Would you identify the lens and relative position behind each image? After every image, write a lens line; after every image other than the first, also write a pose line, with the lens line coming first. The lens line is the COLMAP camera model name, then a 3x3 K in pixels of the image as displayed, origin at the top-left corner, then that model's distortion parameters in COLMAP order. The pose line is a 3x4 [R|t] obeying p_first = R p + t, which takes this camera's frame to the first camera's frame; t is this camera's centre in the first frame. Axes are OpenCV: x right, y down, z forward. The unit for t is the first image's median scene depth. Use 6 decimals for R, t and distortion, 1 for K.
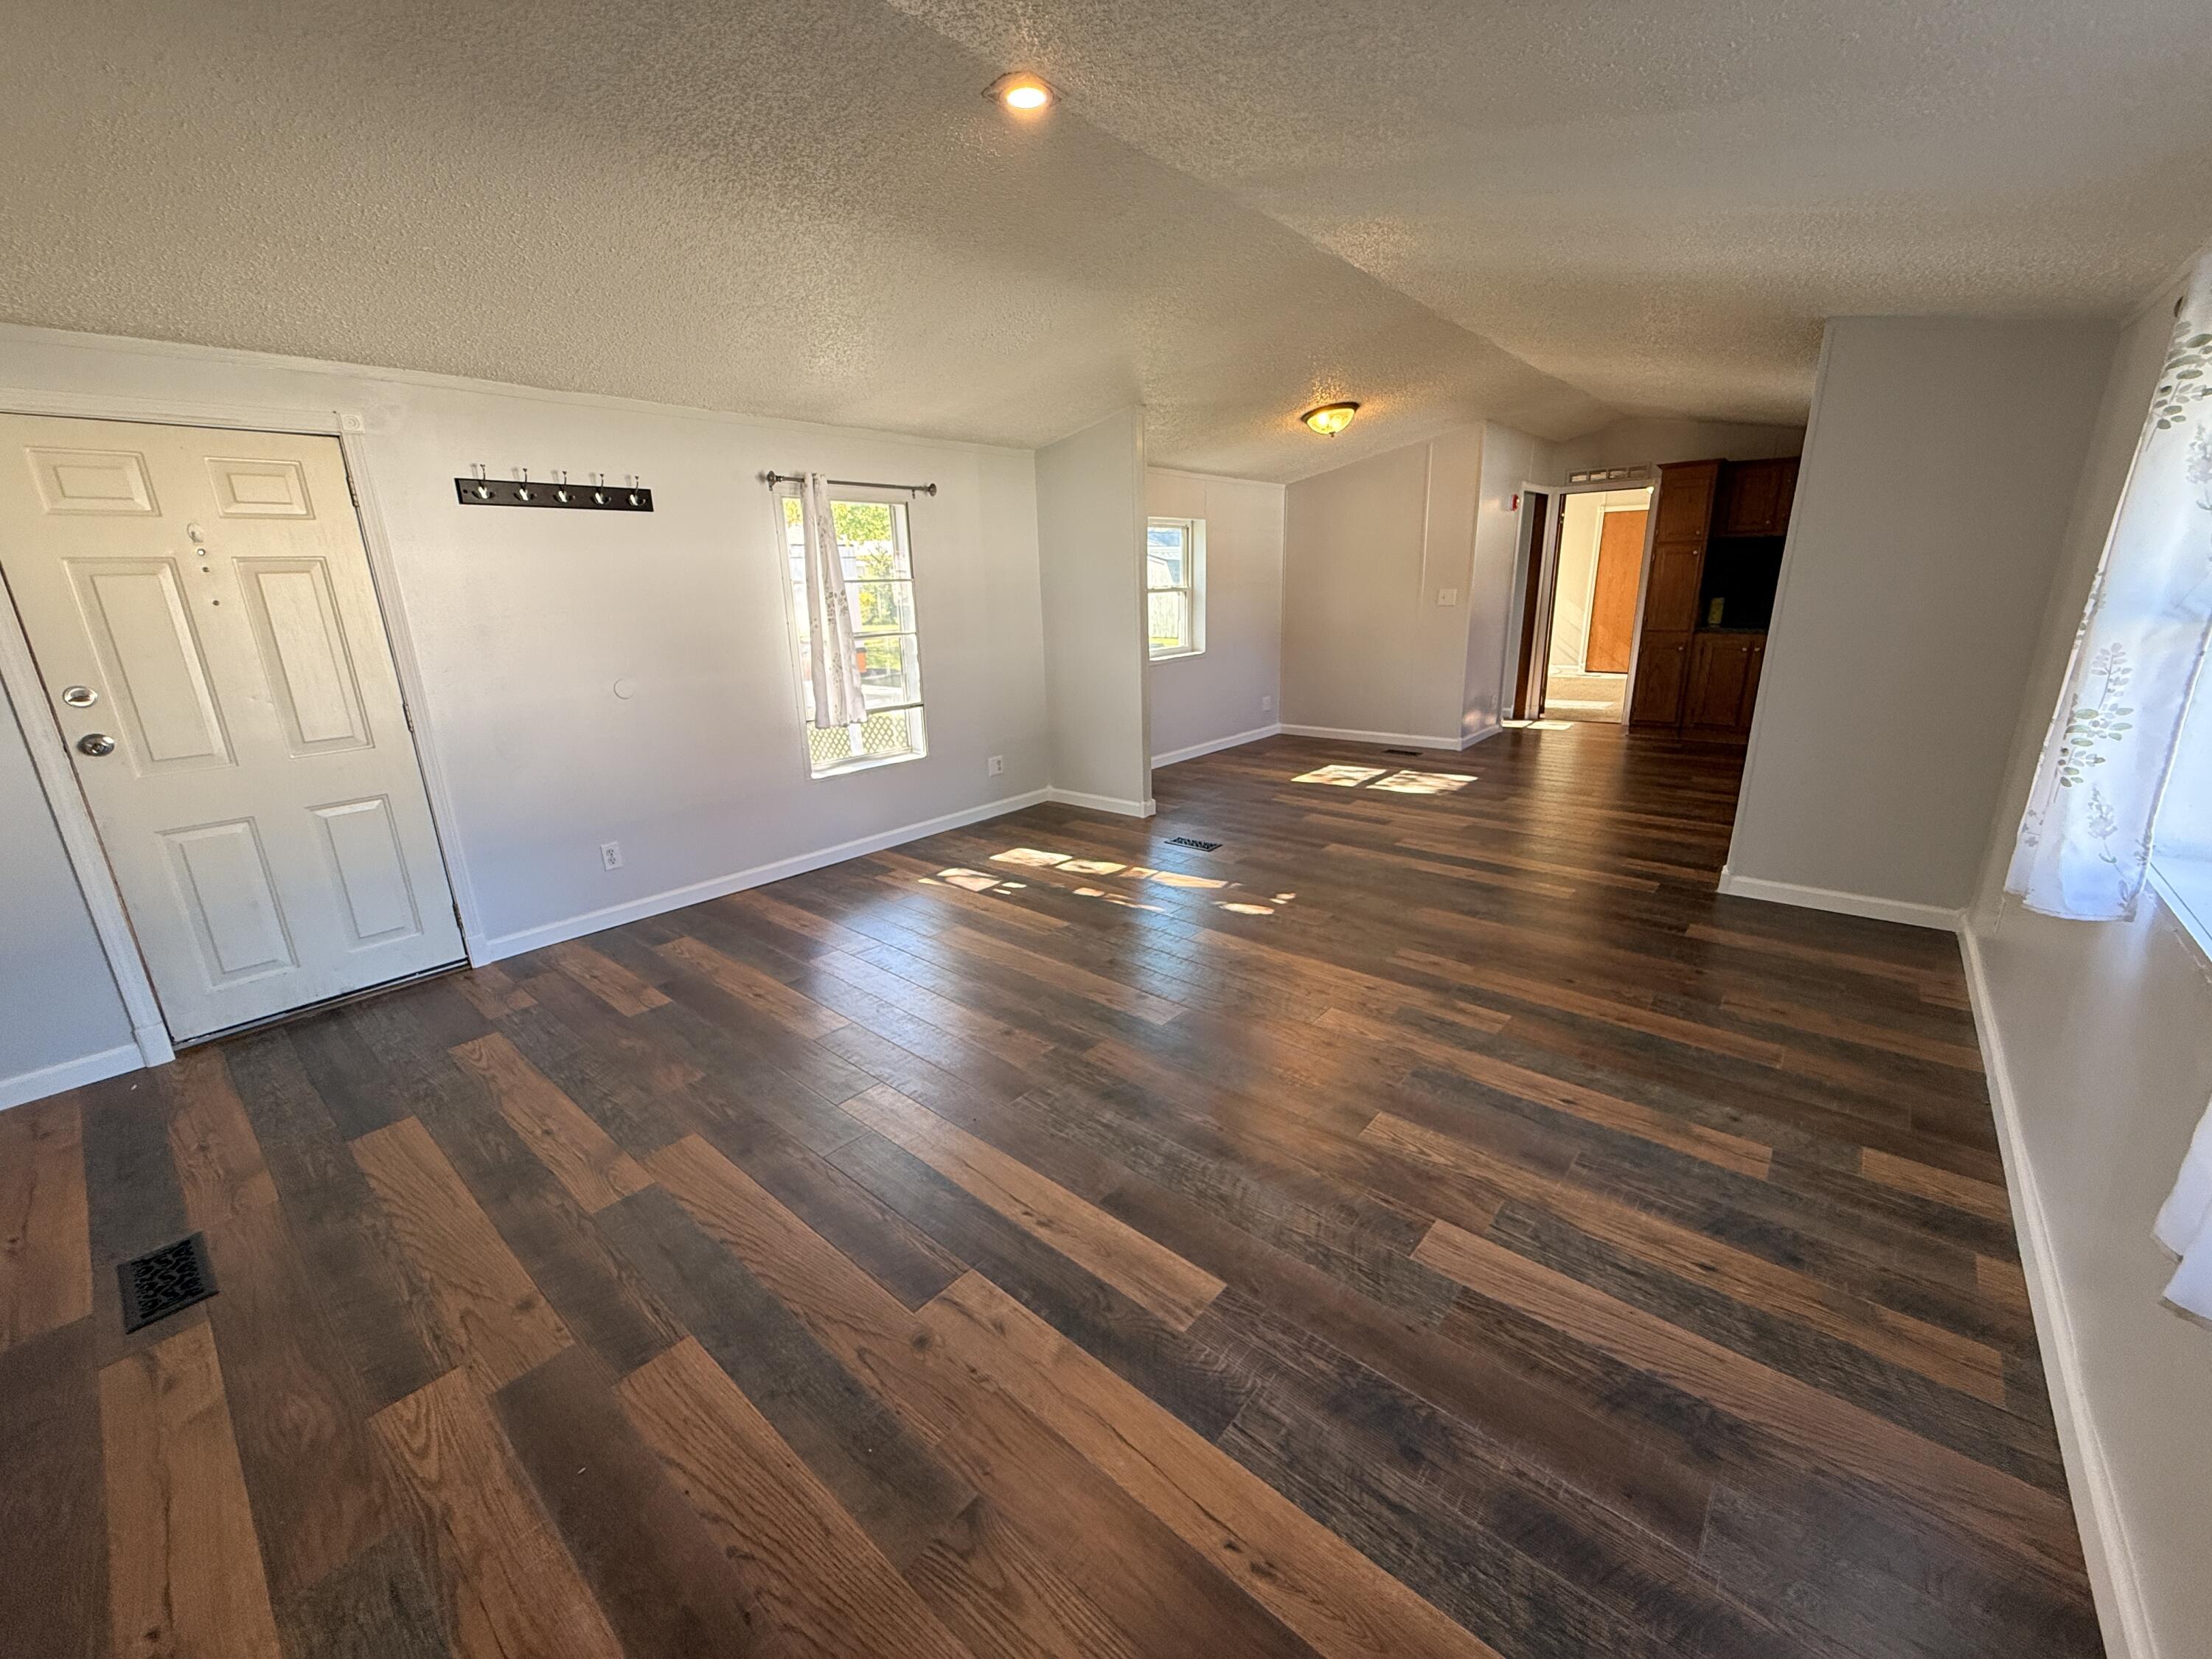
lens RADIAL K [[887.1, 0, 1090.2], [0, 887.1, 834.8], [0, 0, 1]] dist [0.001703, 0.000870]
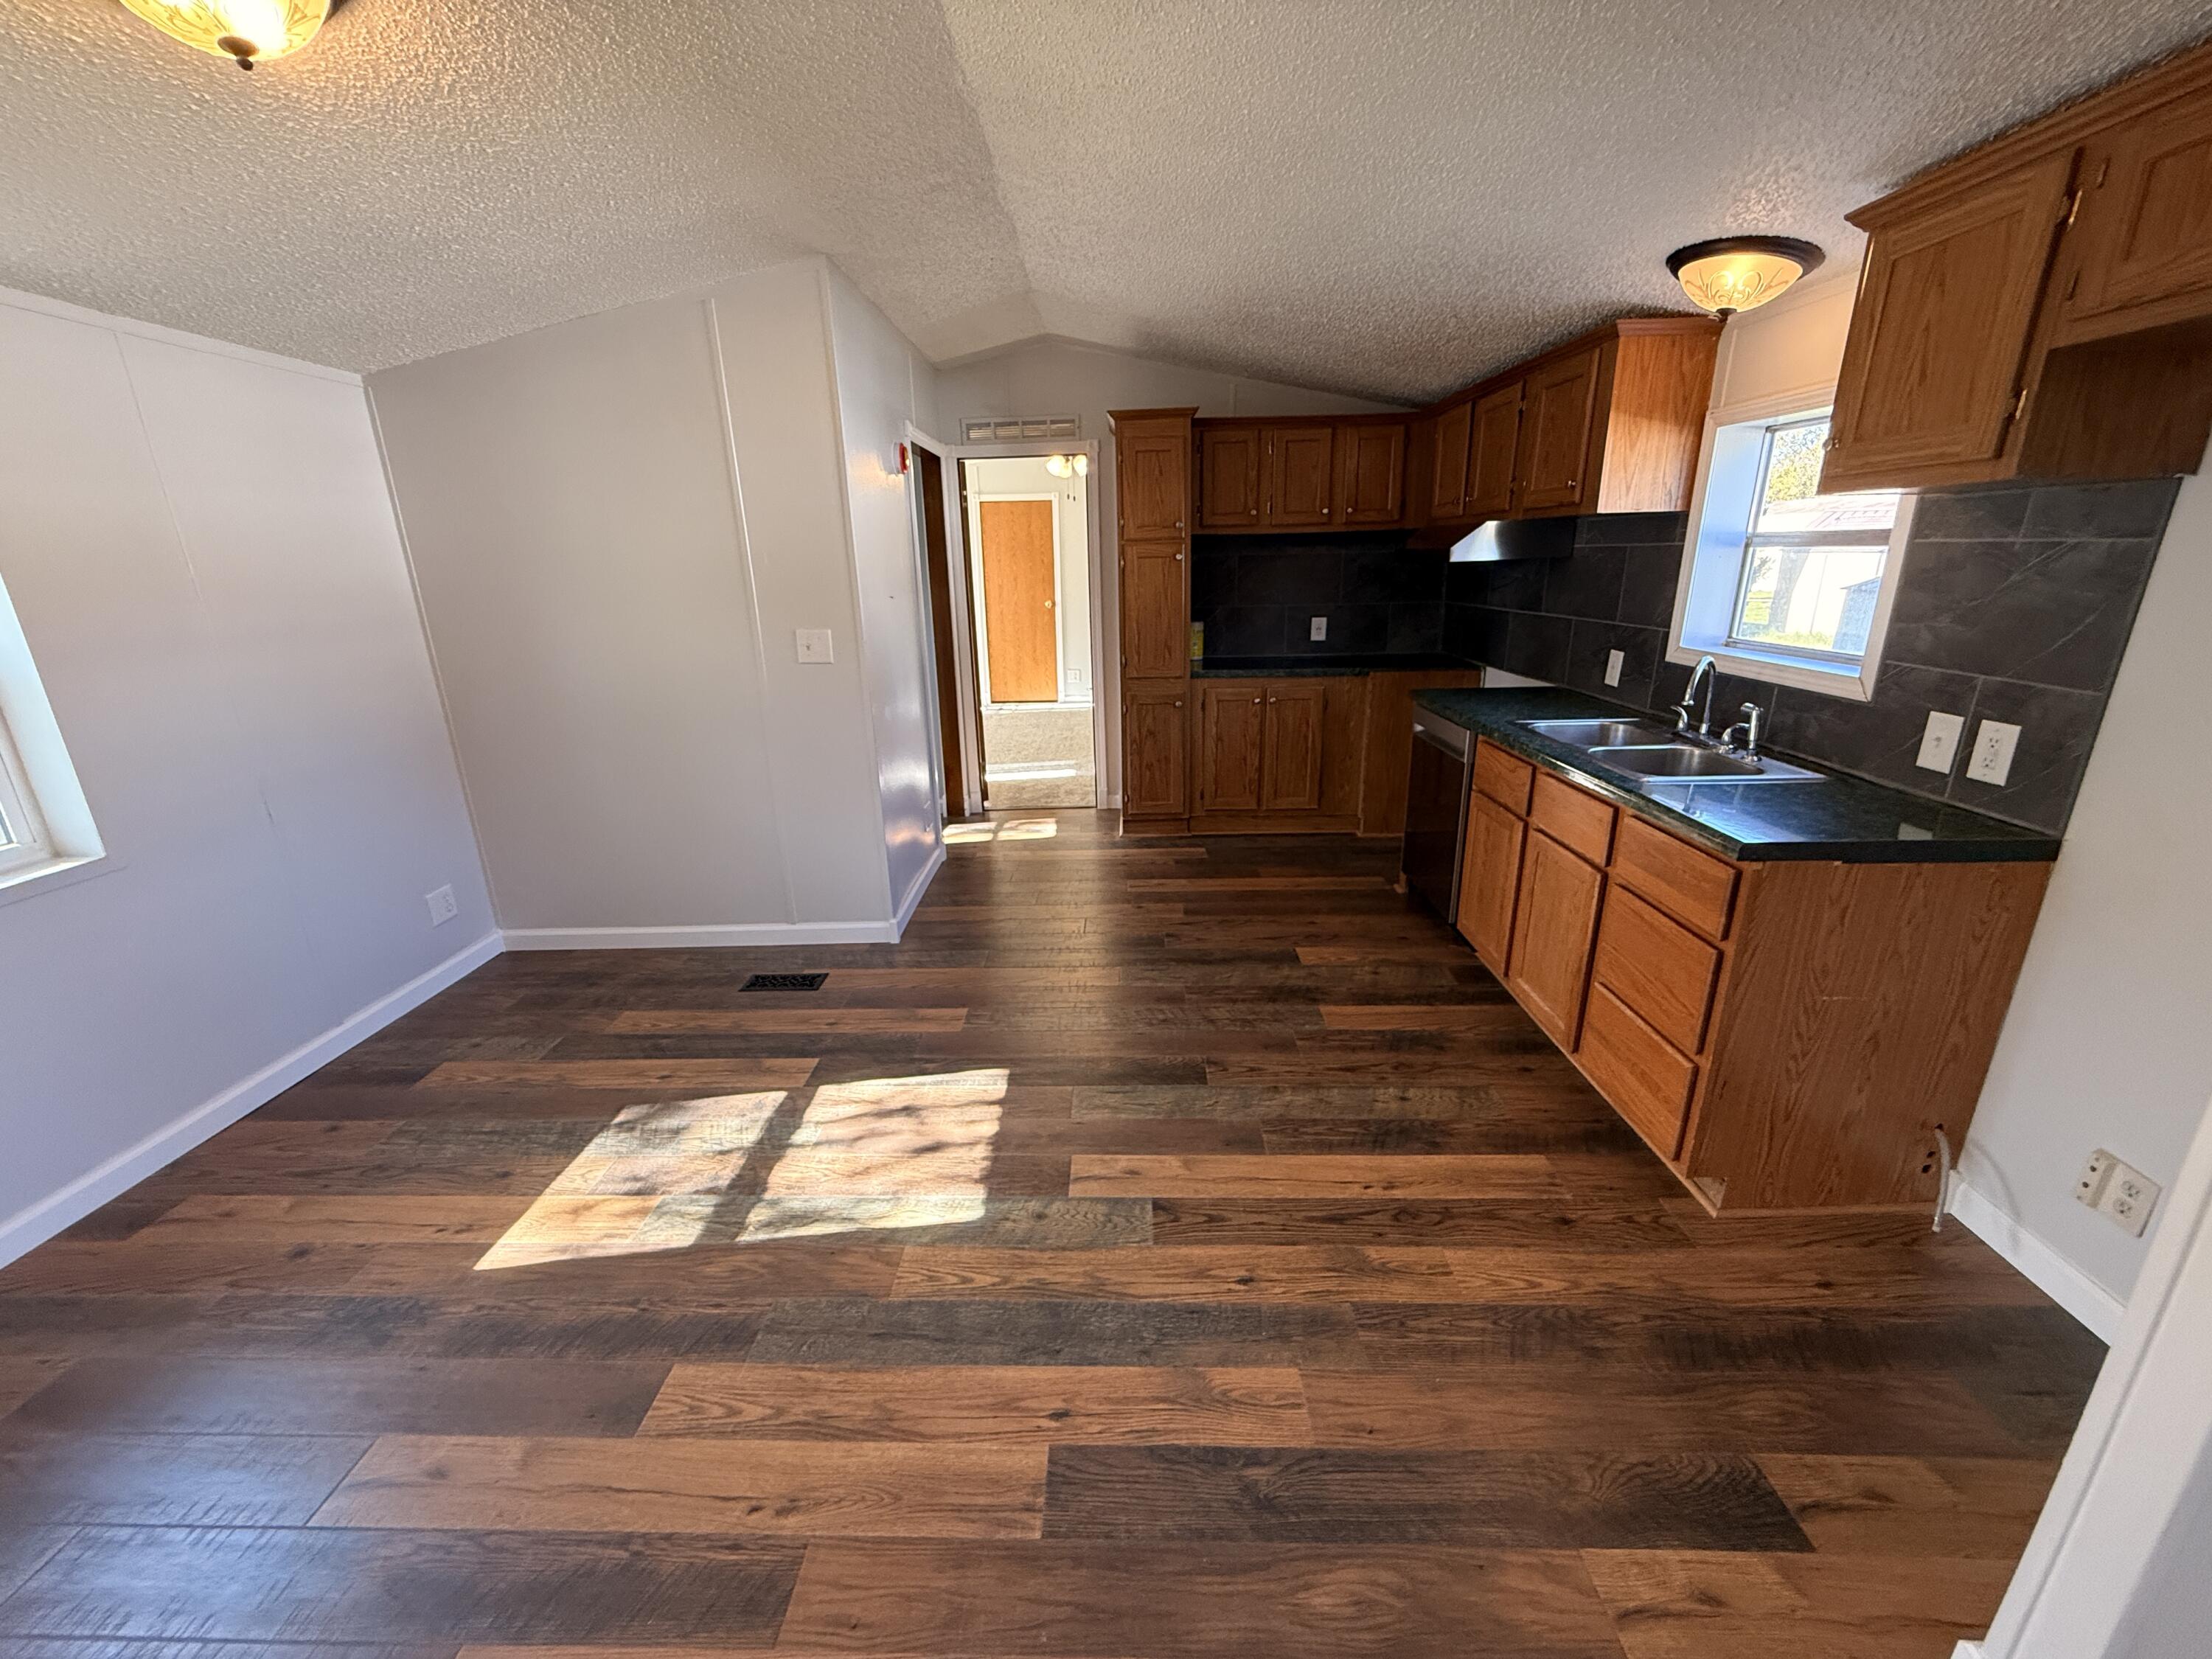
lens RADIAL K [[887.1, 0, 1097.7], [0, 887.1, 831.2], [0, 0, 1]] dist [0.001703, 0.000870]
pose [[0.773582, -0.177227, 0.608409, 0.209029], [0.174804, 0.982525, 0.063944, -0.170665], [-0.609109, 0.056886, 0.791044, 0.528294]]
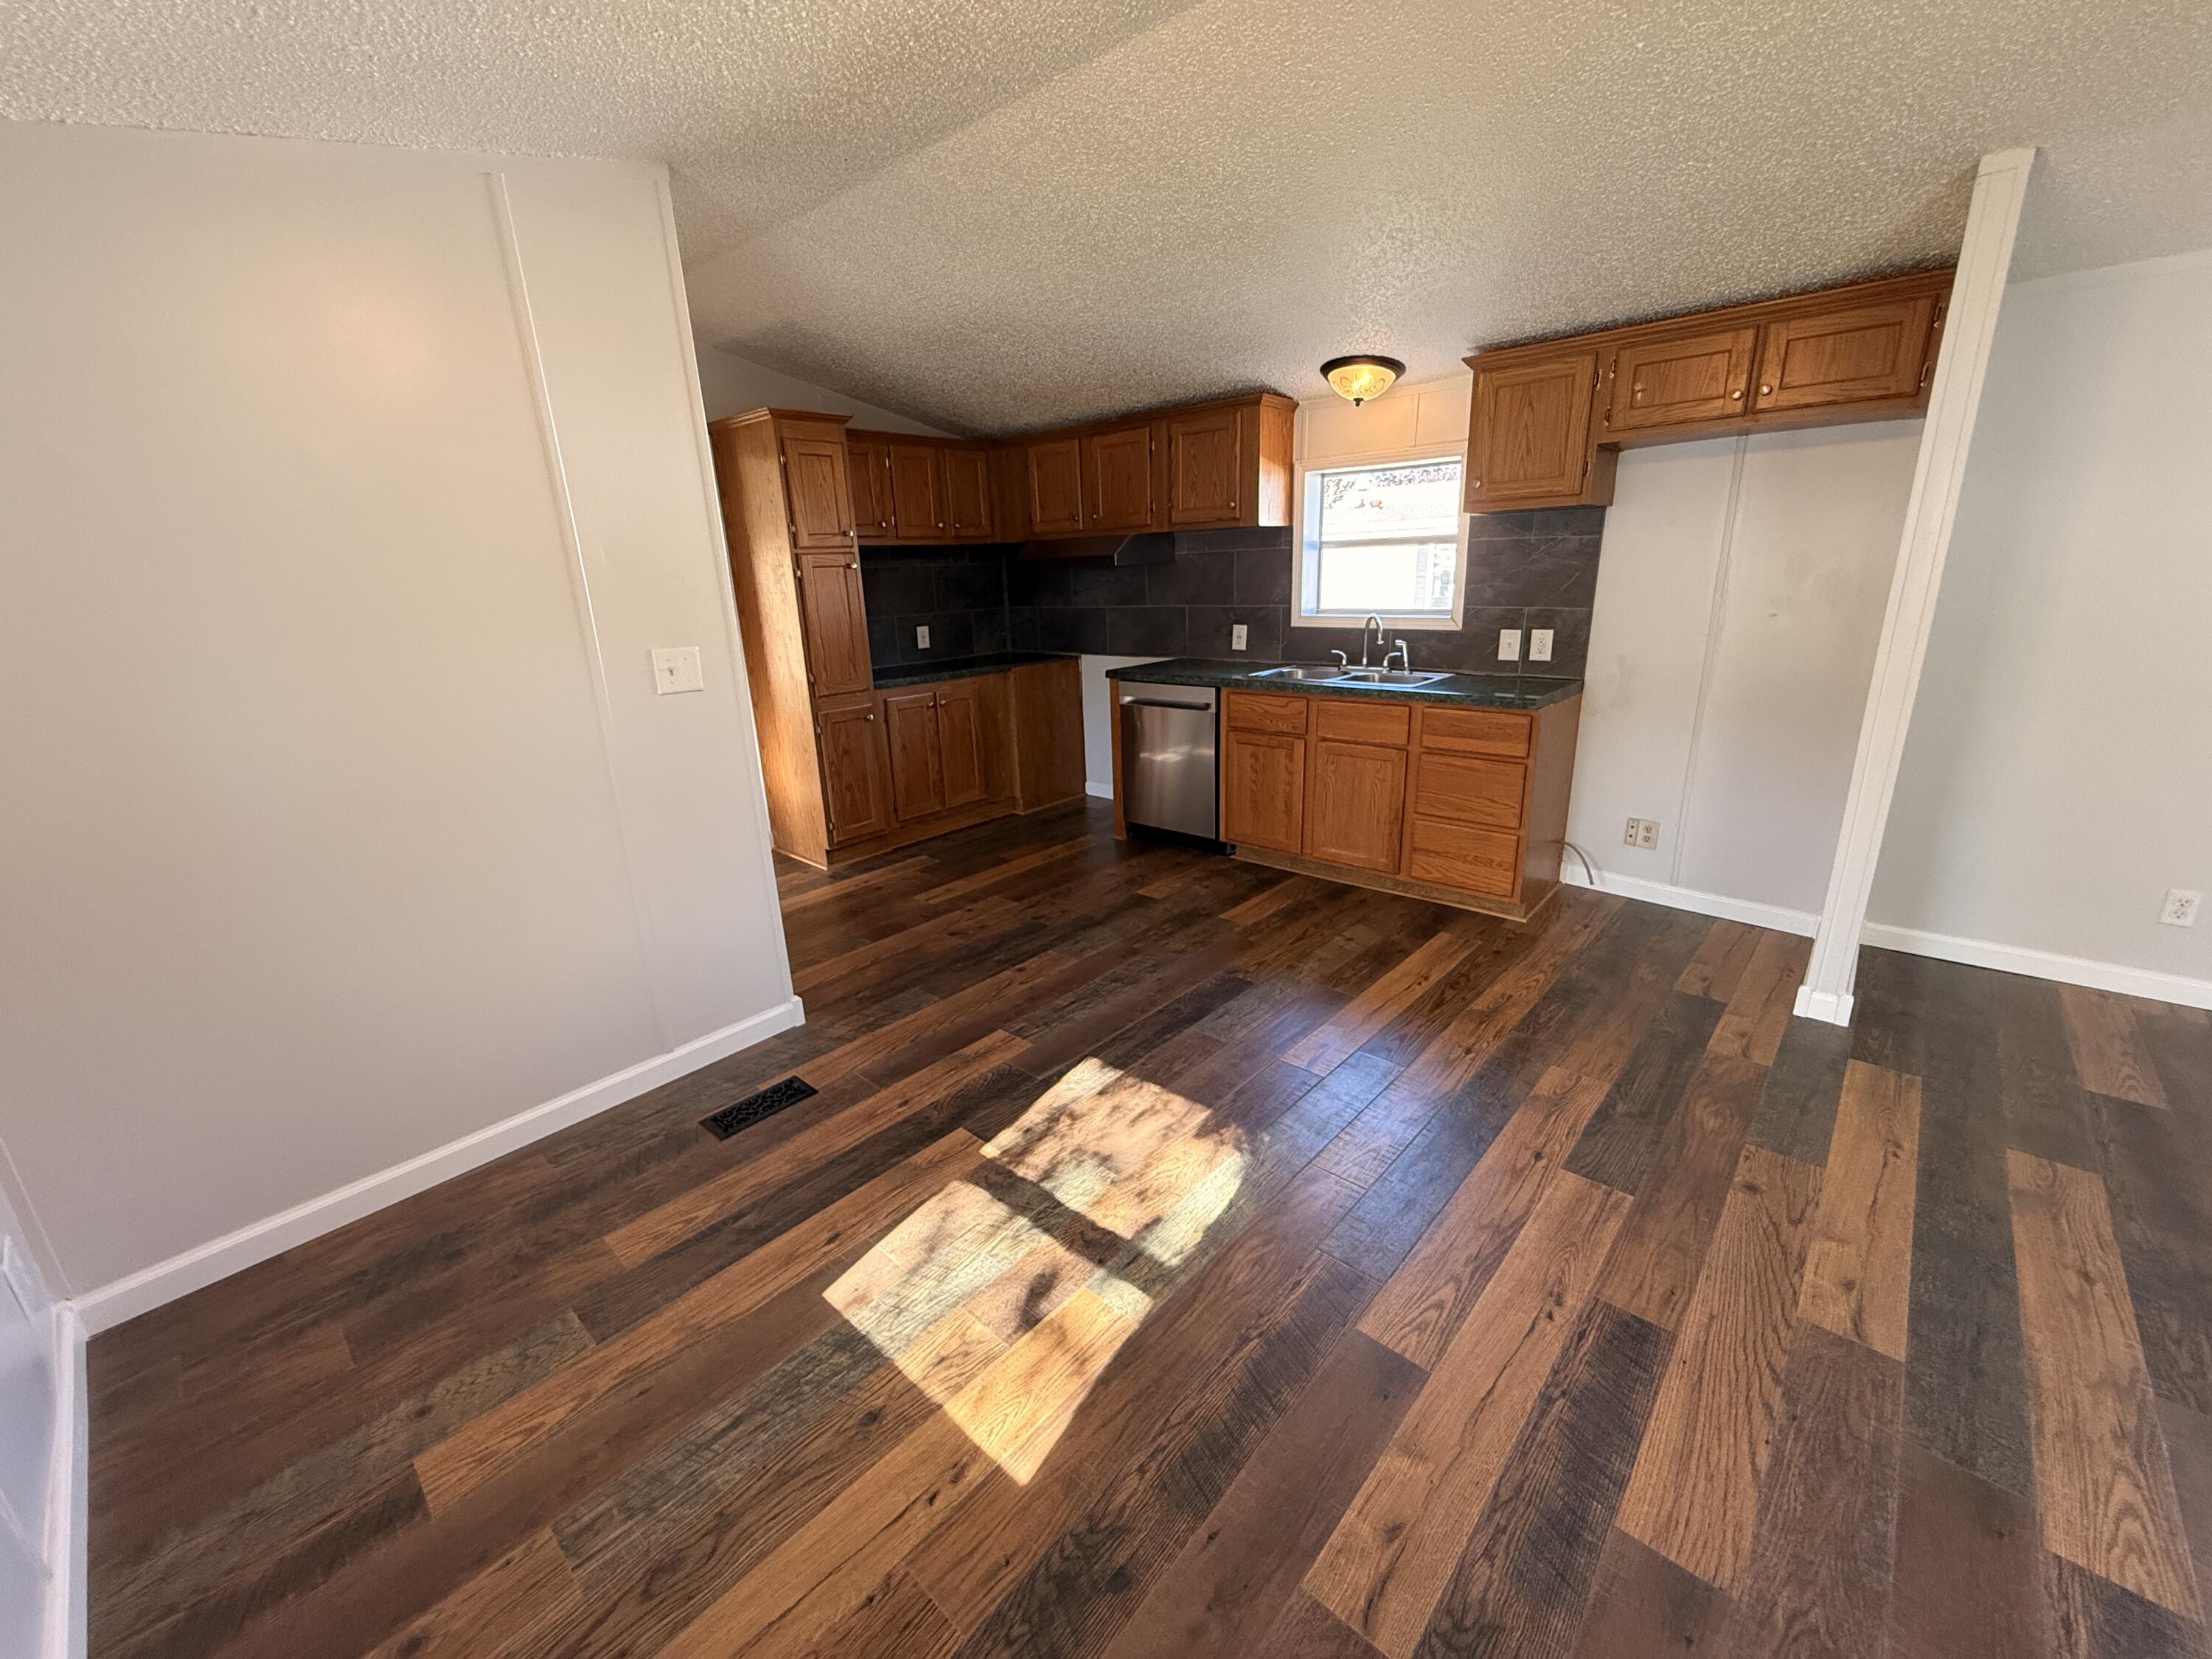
lens RADIAL K [[887.1, 0, 1102.1], [0, 887.1, 832.1], [0, 0, 1]] dist [0.001703, 0.000870]
pose [[0.023436, -0.258880, 0.965625, 0.041539], [0.310071, 0.920140, 0.239160, -0.234546], [-0.950425, 0.293807, 0.101835, 0.802882]]
